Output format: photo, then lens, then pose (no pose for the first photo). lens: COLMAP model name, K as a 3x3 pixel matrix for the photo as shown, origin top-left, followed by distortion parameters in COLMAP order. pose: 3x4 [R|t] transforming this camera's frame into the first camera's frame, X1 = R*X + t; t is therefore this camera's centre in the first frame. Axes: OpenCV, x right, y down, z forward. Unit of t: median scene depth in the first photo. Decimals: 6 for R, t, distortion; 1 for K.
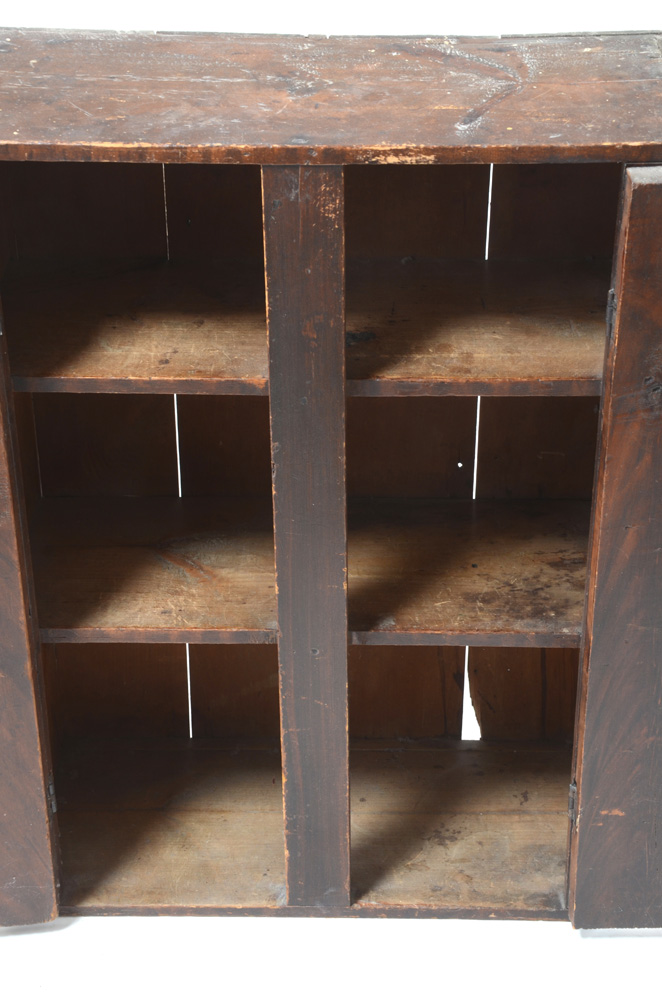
lens RADIAL K [[1894.0, 0, 329.0], [0, 1894.0, 505.3], [0, 0, 1]] dist [0.372568, 0.000000]
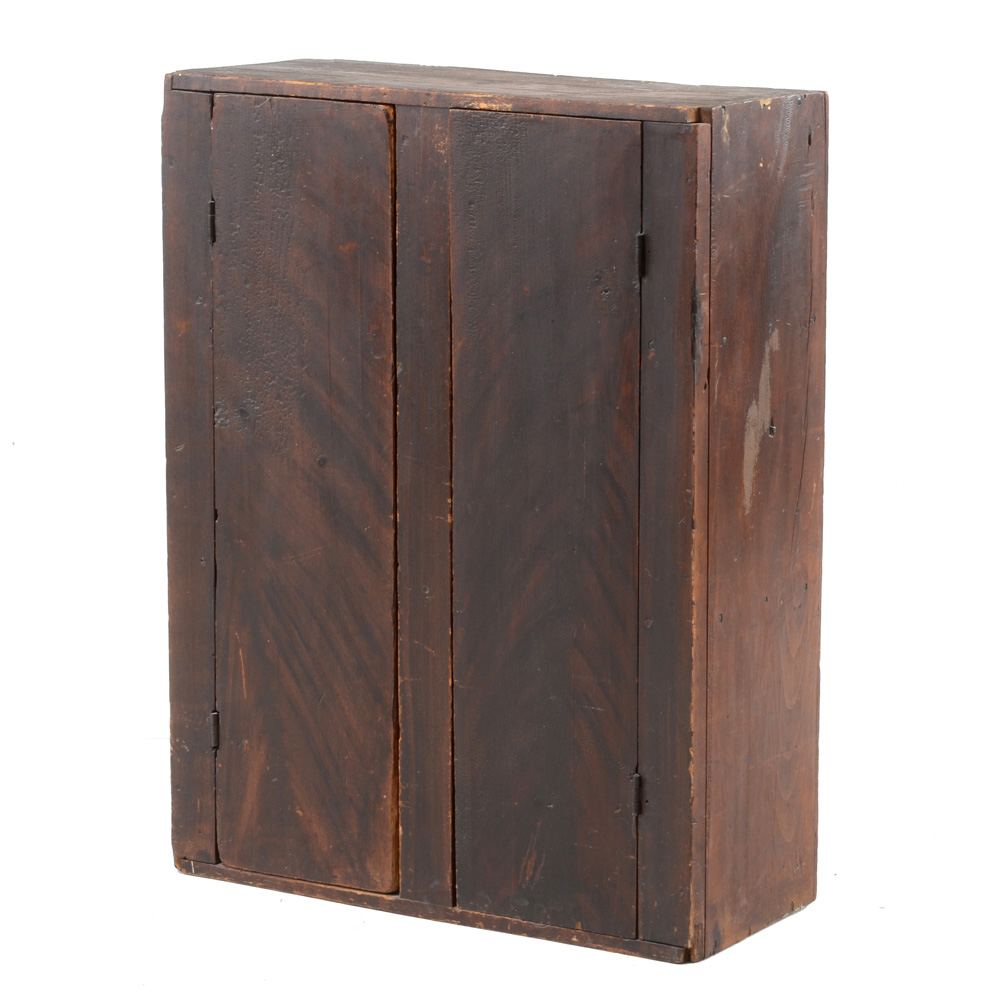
lens RADIAL K [[4465.4, 0, 500.0], [0, 4465.4, 494.7], [0, 0, 1]] dist [0.577216, 0.000000]
pose [[0.857746, 0.106837, -0.502850, 1.390213], [-0.290612, 0.907640, -0.302875, 0.839721], [0.424049, 0.405924, 0.809573, -1.126631]]
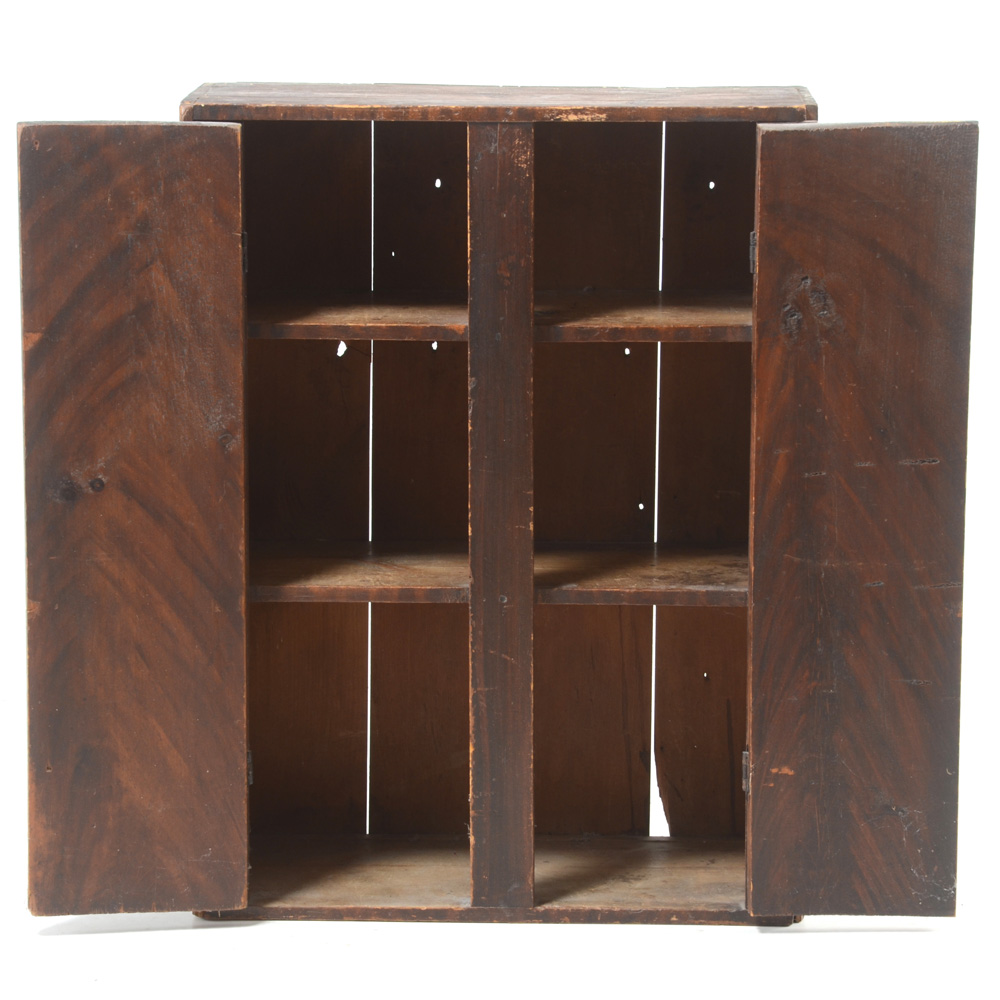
lens RADIAL K [[3965.6, 0, 493.4], [0, 3965.6, 493.2], [0, 0, 1]] dist [0.758254, 0.000000]
pose [[0.999942, 0.010700, 0.001472, -0.018259], [-0.009376, 0.927629, -0.373384, 0.936116], [-0.005361, 0.373349, 0.927676, -1.218595]]
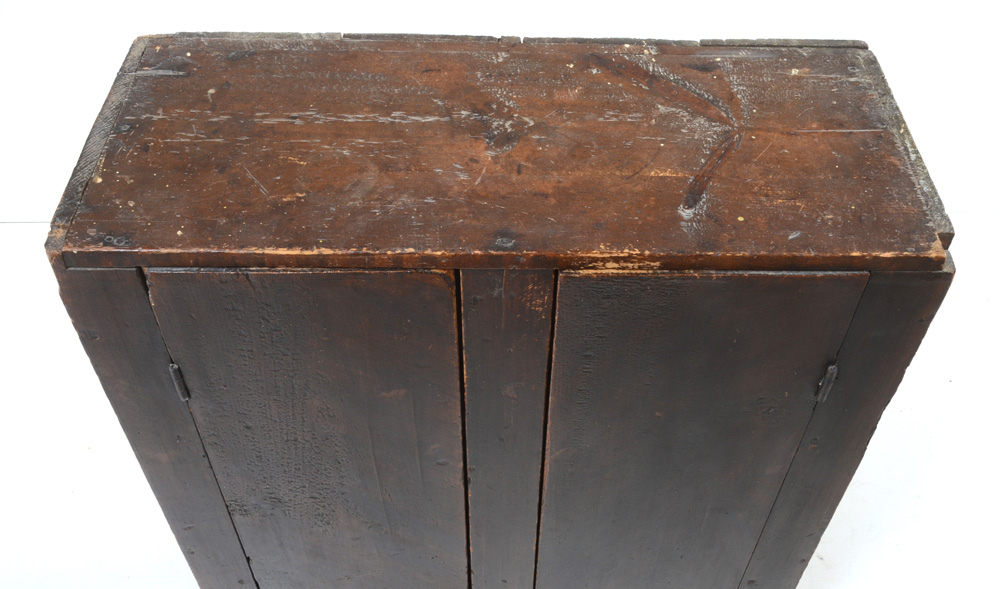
lens RADIAL K [[1000.4, 0, 500.8], [0, 1000.4, 284.6], [0, 0, 1]] dist [-0.034561, 0.000000]
pose [[0.999474, -0.007926, 0.031461, -0.028790], [-0.000392, 0.966680, 0.255987, -0.262729], [-0.032442, -0.255864, 0.966168, 0.512571]]
